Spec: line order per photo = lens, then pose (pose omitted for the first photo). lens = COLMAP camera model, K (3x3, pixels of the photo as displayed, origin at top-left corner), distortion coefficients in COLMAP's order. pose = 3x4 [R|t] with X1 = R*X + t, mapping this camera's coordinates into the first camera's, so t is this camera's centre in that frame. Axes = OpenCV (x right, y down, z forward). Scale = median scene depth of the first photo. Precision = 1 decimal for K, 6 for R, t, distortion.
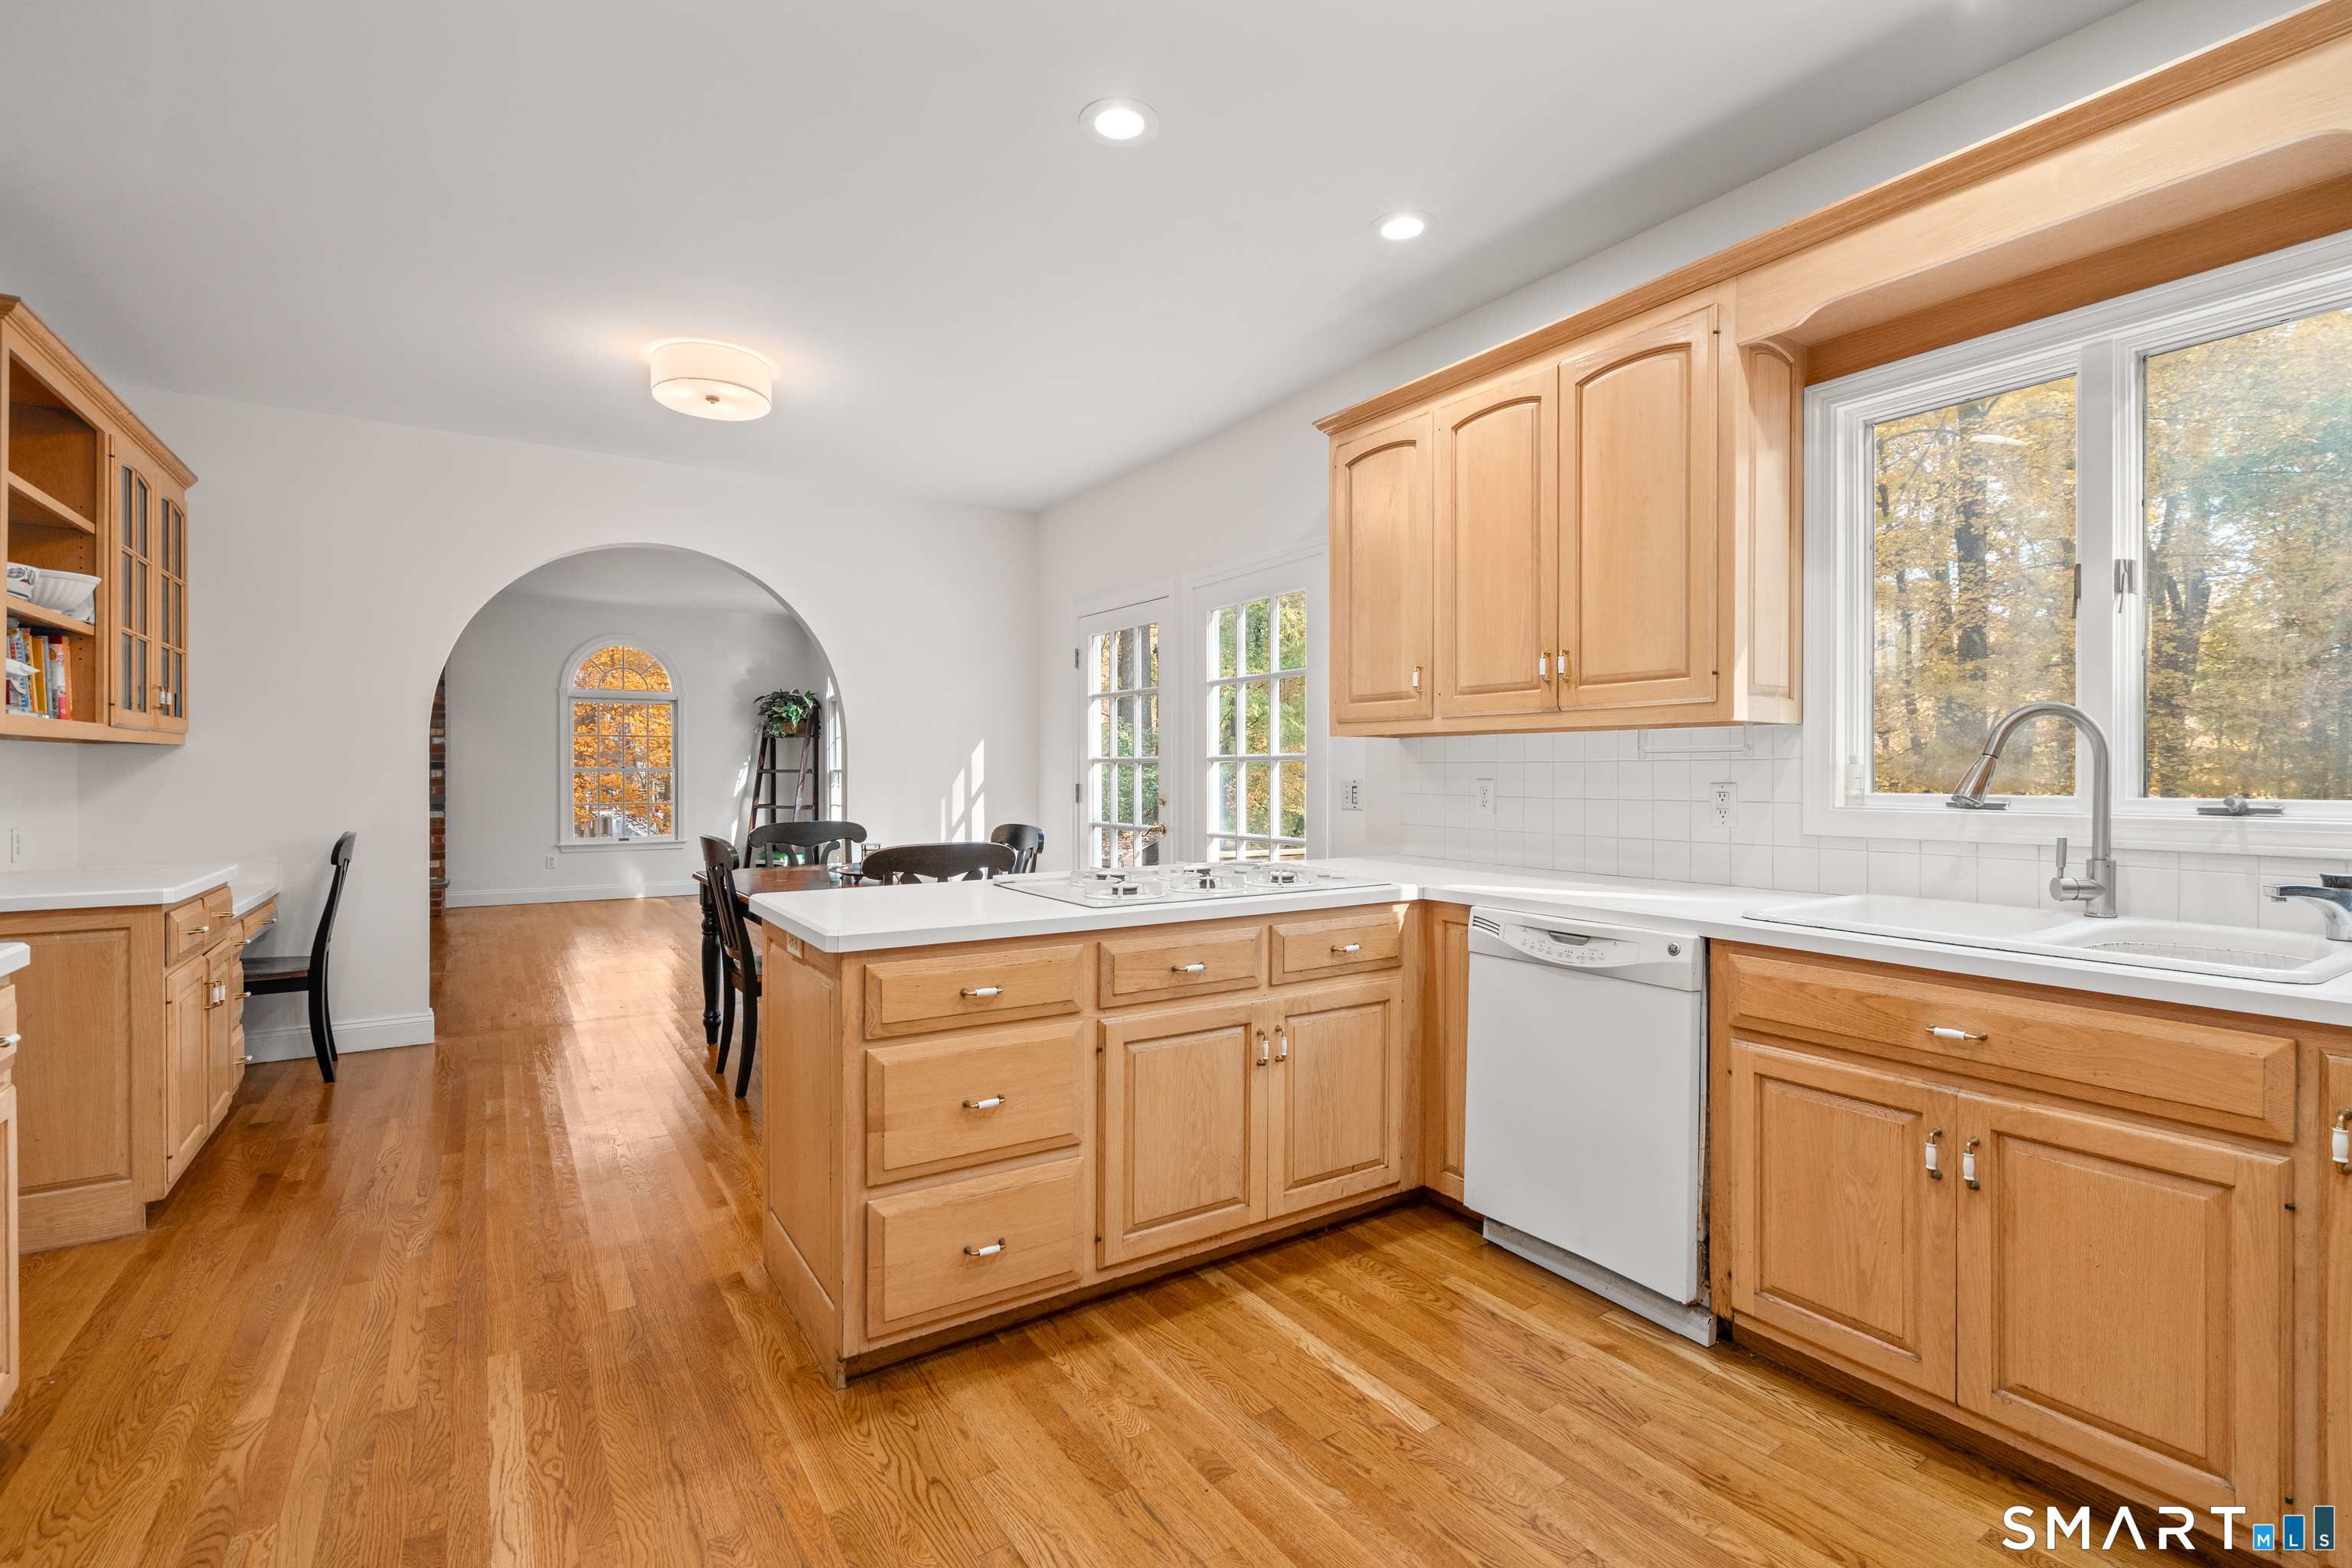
lens RADIAL K [[1069.3, 0, 1176.0], [0, 1069.3, 784.0], [0, 0, 1]] dist [-0.002422, 0.000445]
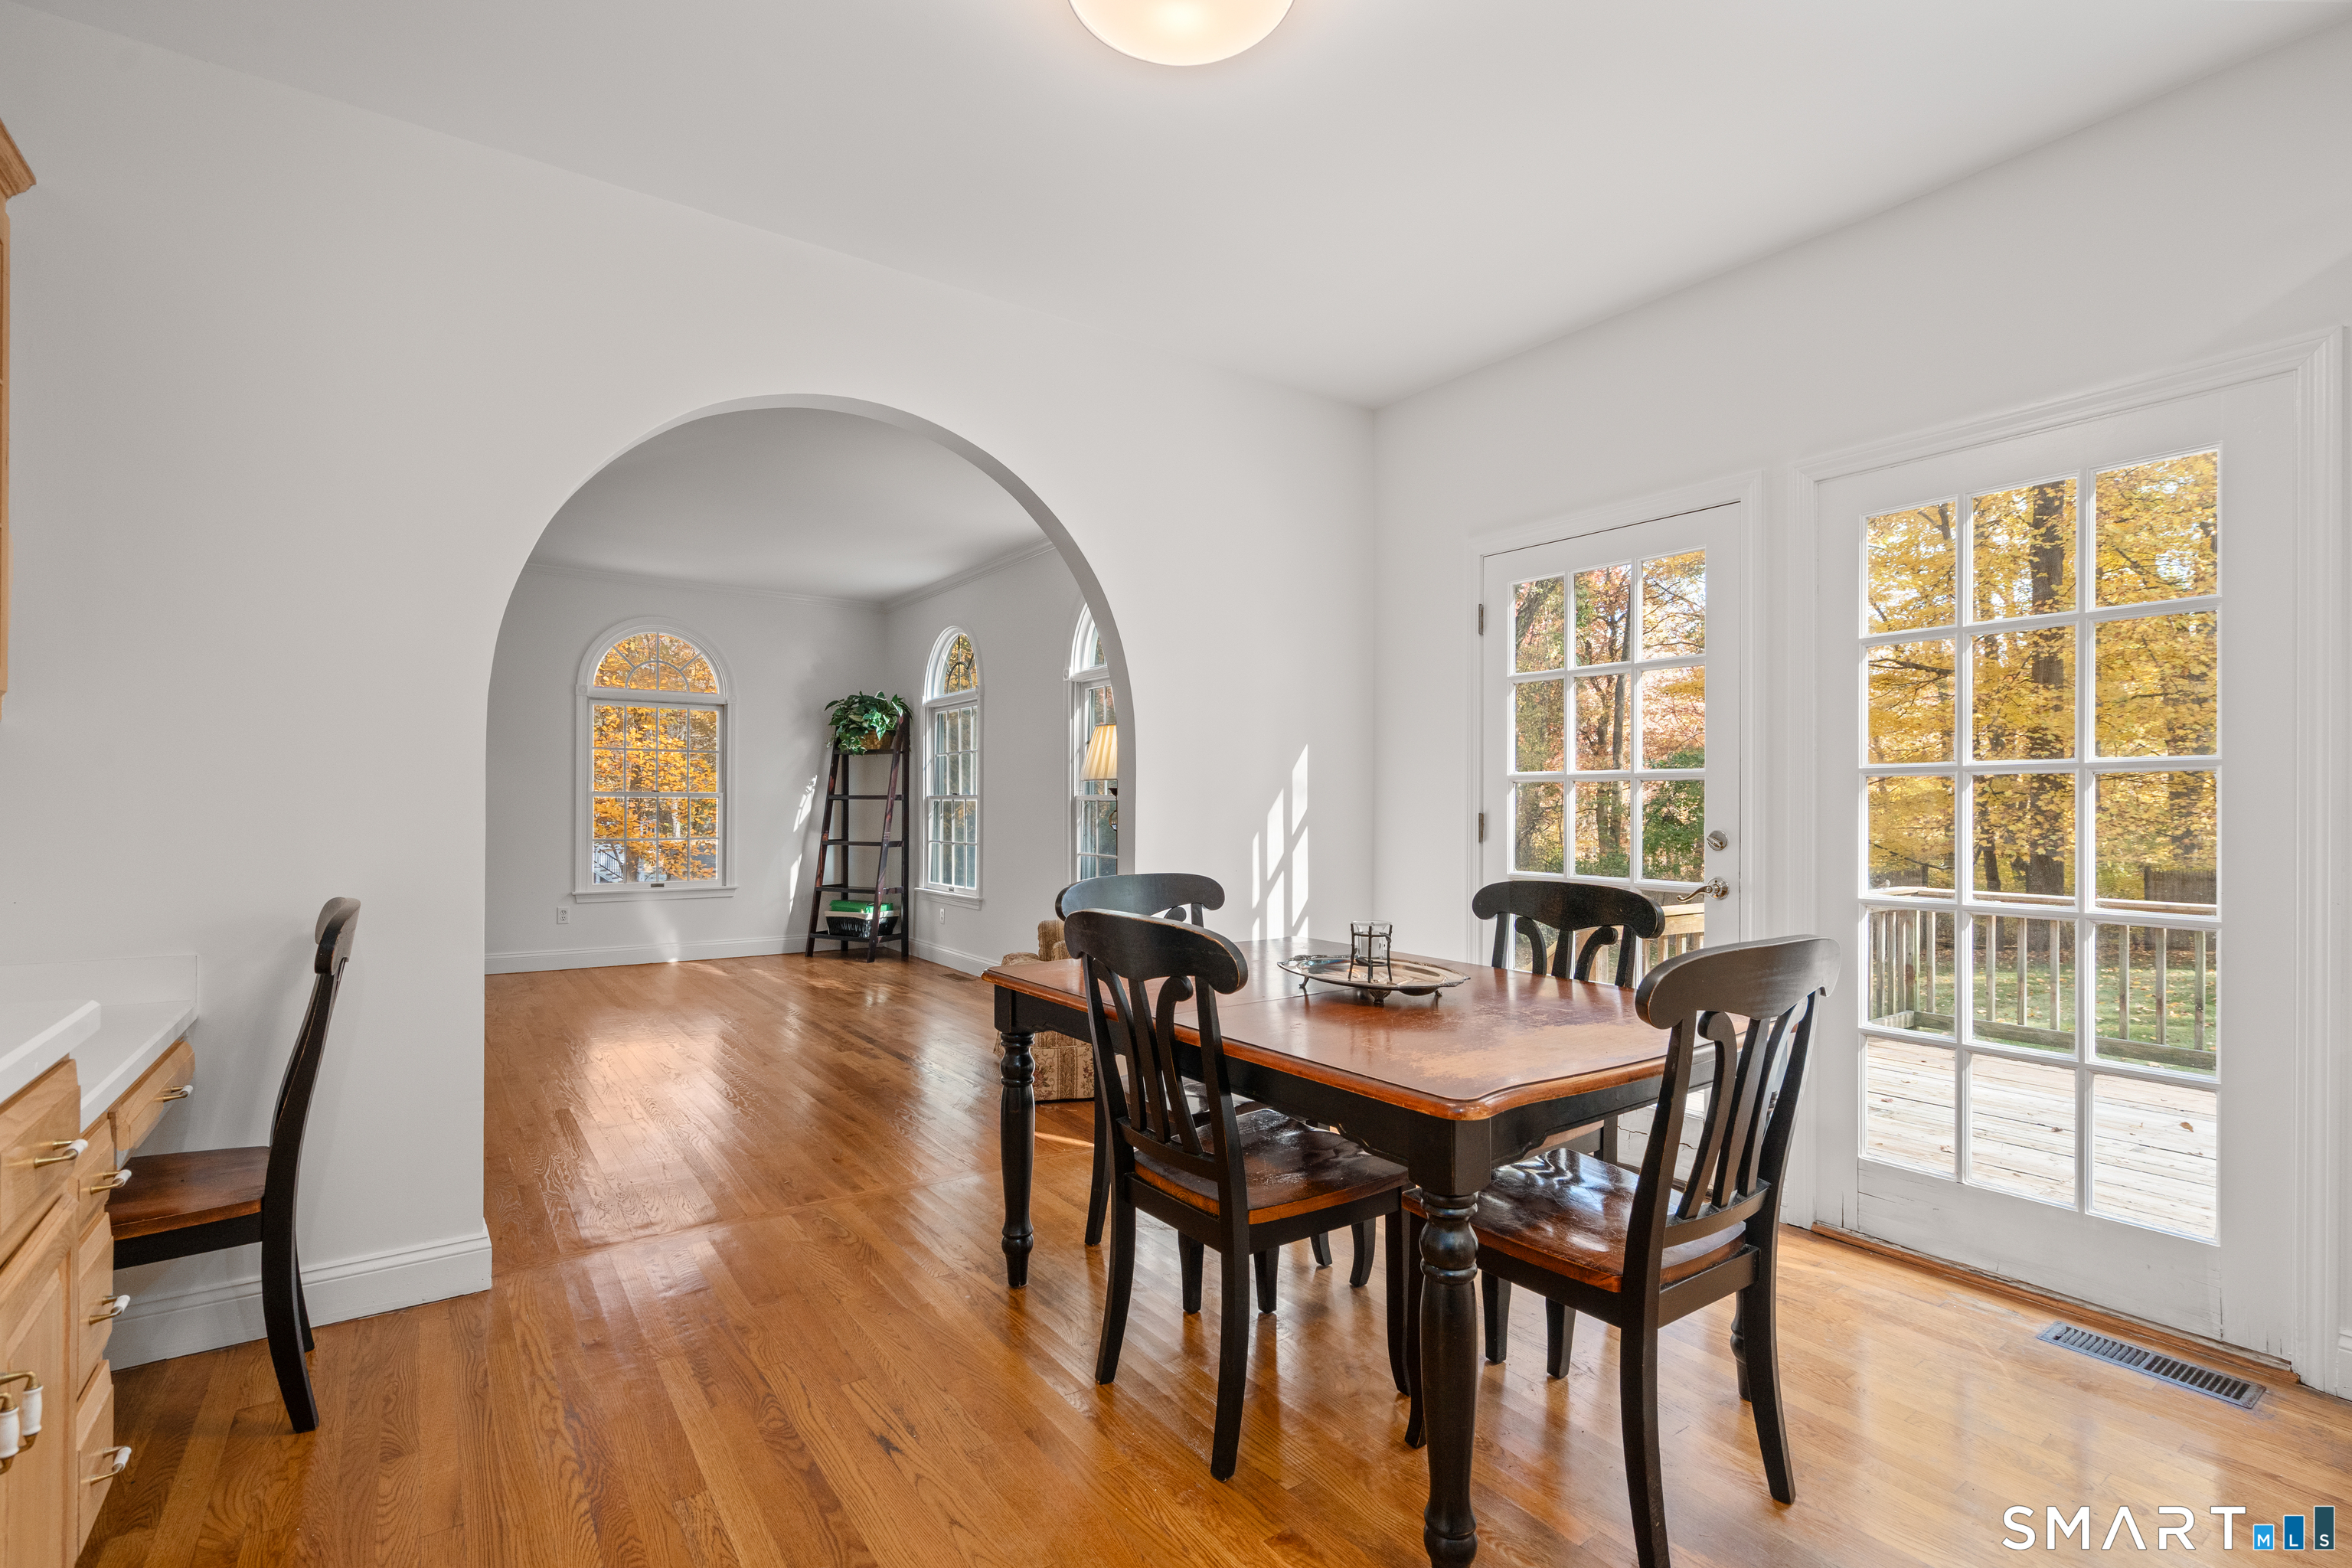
lens RADIAL K [[1085.3, 0, 1177.6], [0, 1085.3, 811.6], [0, 0, 1]] dist [-0.000531, -0.000073]
pose [[0.998939, 0.008756, 0.045208, -0.712095], [-0.008357, 0.999925, -0.009005, 0.013758], [-0.045283, 0.008617, 0.998937, 0.828595]]
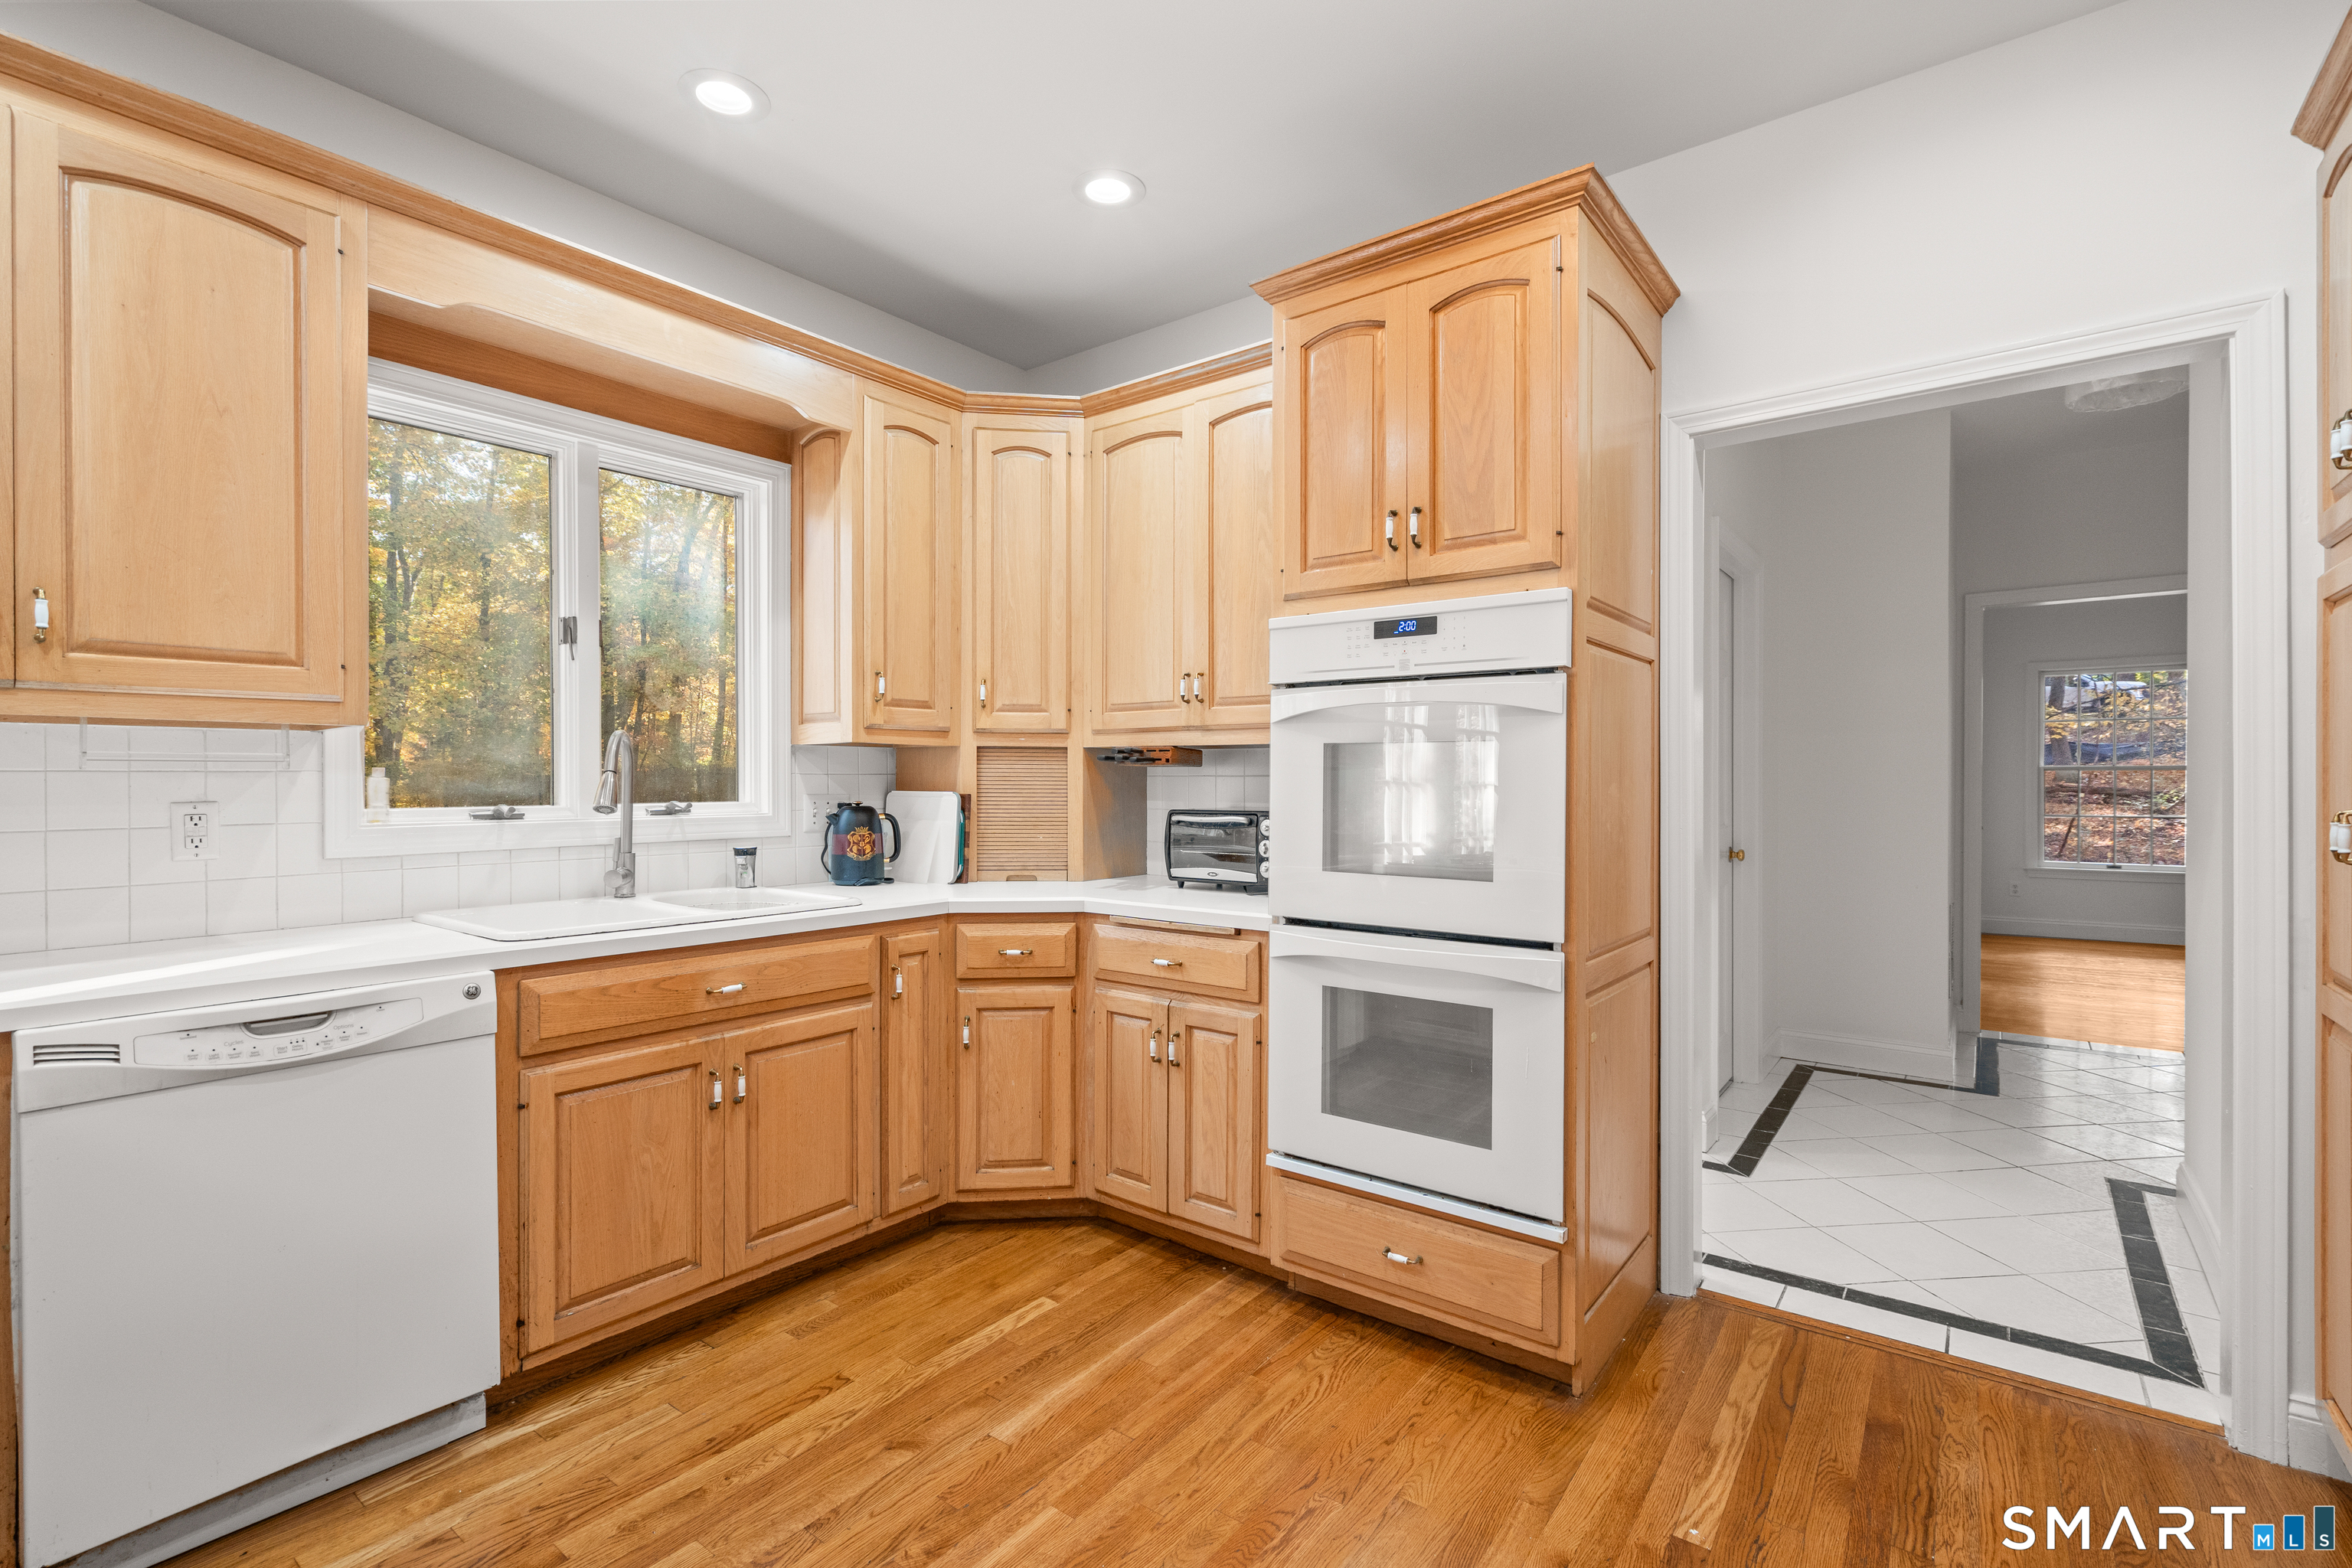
lens RADIAL K [[1069.3, 0, 1176.0], [0, 1069.3, 784.0], [0, 0, 1]] dist [-0.002422, 0.000445]
pose [[-0.335377, -0.002957, 0.942079, -0.488040], [0.012427, 0.999894, 0.007563, -0.012278], [-0.942002, 0.014243, -0.335305, 0.671791]]
